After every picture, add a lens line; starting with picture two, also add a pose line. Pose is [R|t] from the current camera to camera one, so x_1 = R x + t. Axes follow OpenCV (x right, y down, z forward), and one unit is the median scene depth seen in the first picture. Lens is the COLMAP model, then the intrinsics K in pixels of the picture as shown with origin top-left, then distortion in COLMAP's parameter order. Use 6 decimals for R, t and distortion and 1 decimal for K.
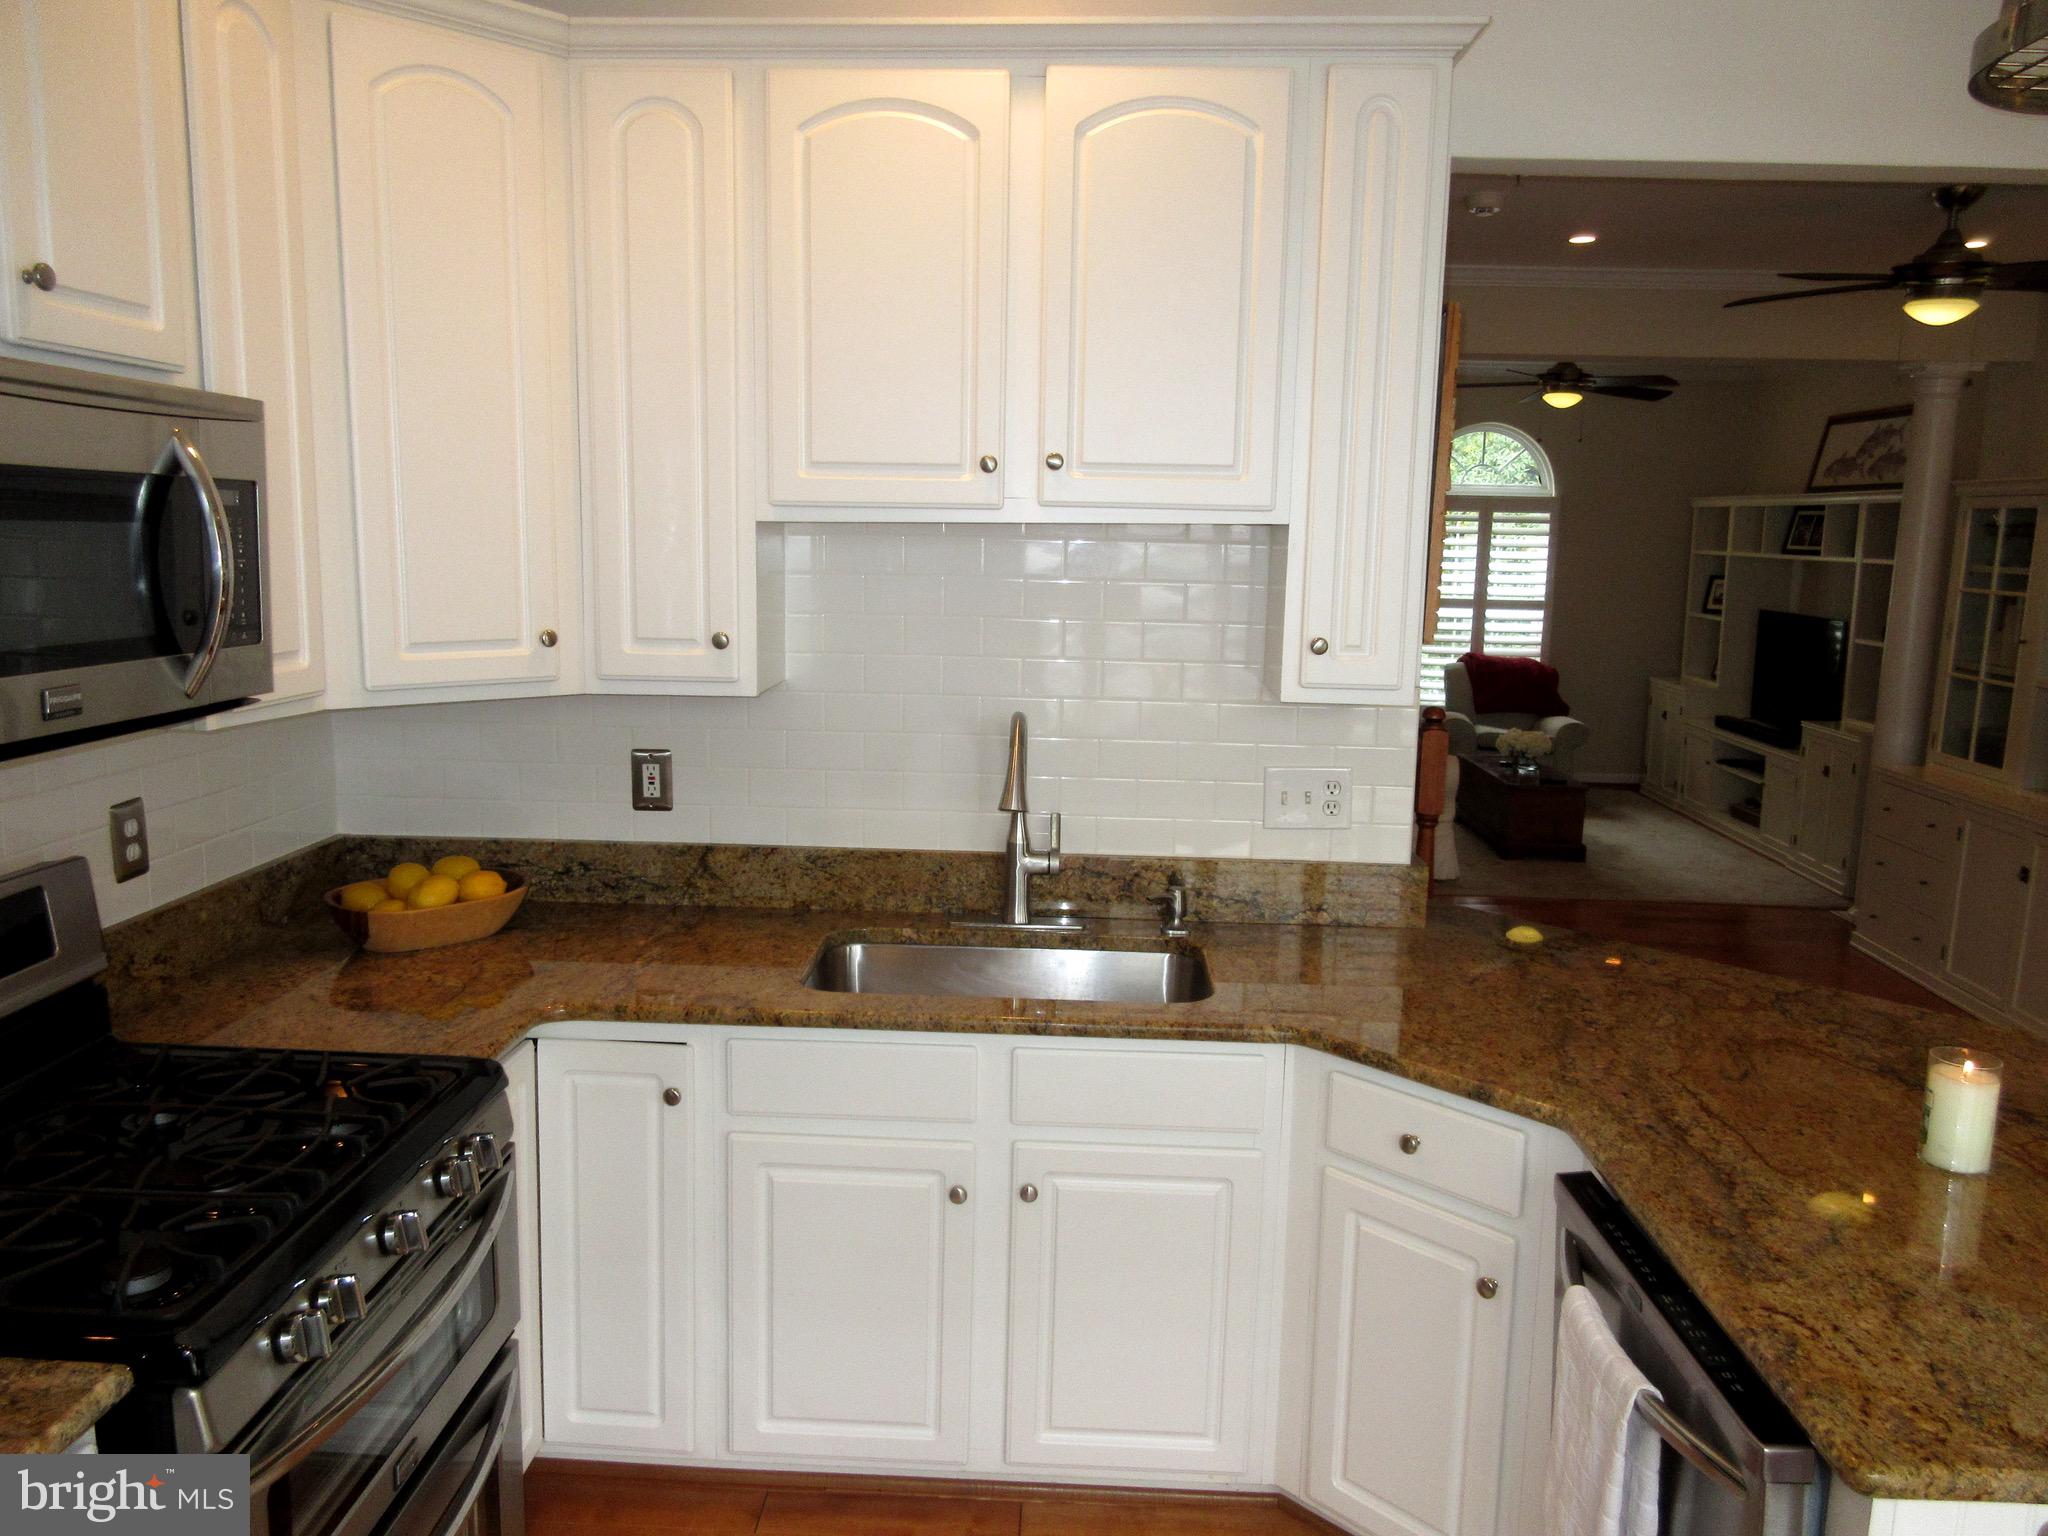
lens RADIAL K [[1537.0, 0, 1028.4], [0, 1537.0, 762.5], [0, 0, 1]] dist [-0.001532, -0.002165]
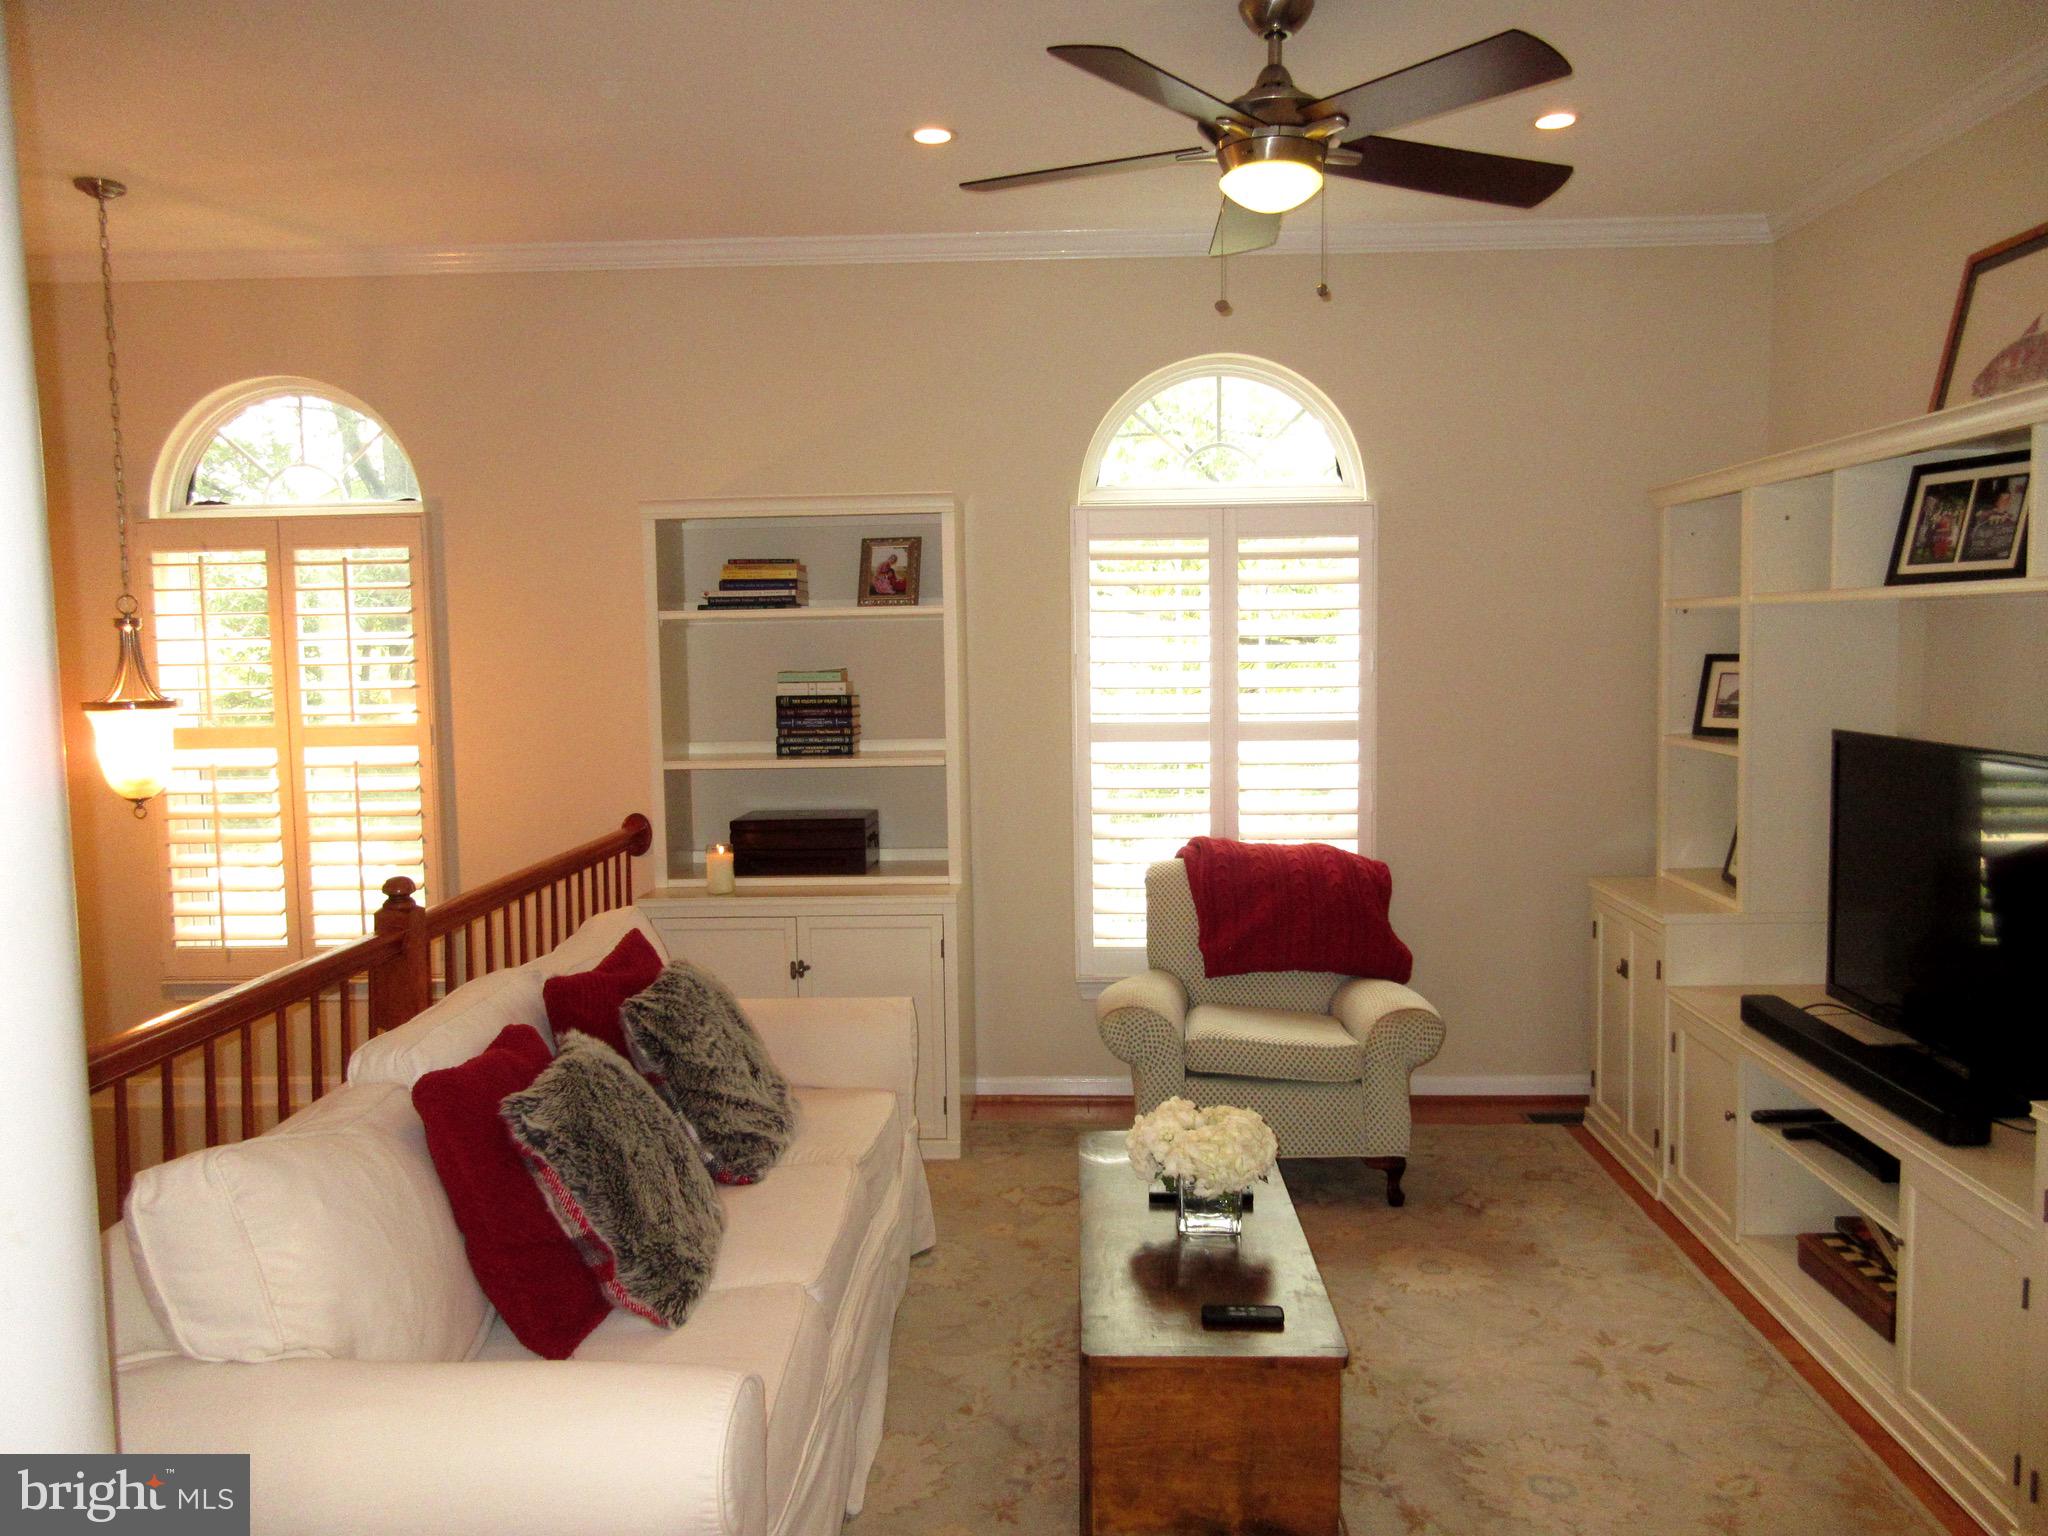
lens RADIAL K [[1537.0, 0, 1028.4], [0, 1537.0, 762.5], [0, 0, 1]] dist [-0.001532, -0.002165]
pose [[0.999394, -0.034793, -0.000949, 0.277319], [0.034625, 0.996607, -0.074665, -0.071555], [0.003544, 0.074587, 0.997208, 0.625635]]
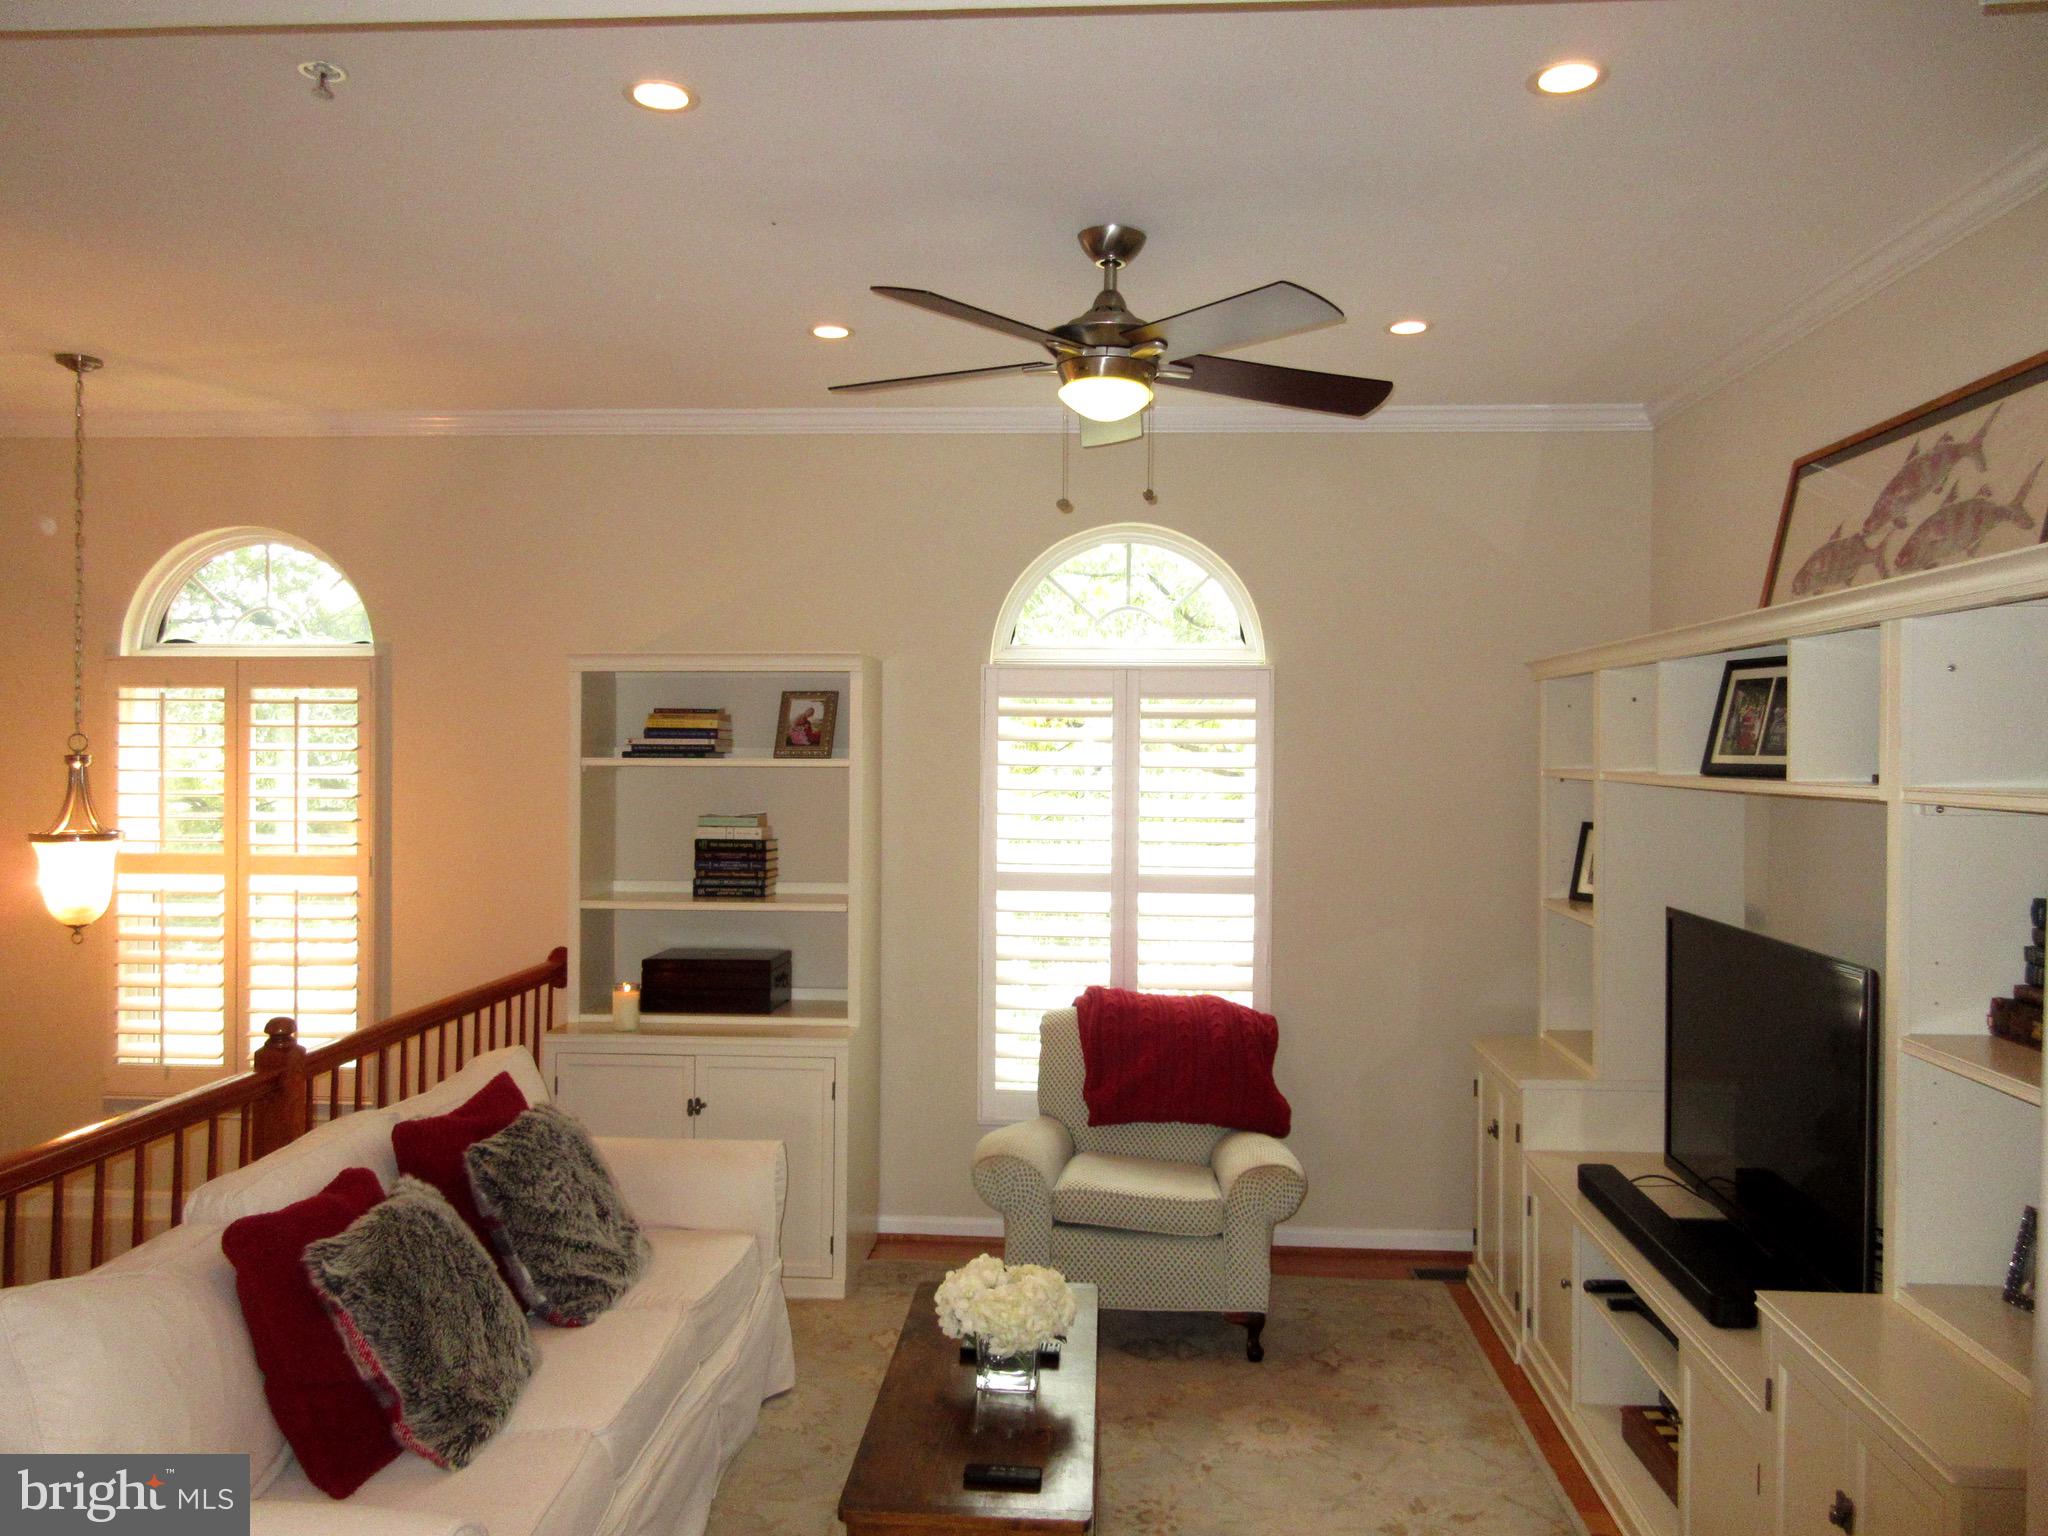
lens RADIAL K [[1537.0, 0, 1028.4], [0, 1537.0, 762.5], [0, 0, 1]] dist [-0.001532, -0.002165]
pose [[0.999697, -0.012327, -0.021292, 0.325804], [0.009045, 0.988962, -0.147893, -0.081927], [0.022880, 0.147656, 0.988774, 0.602105]]
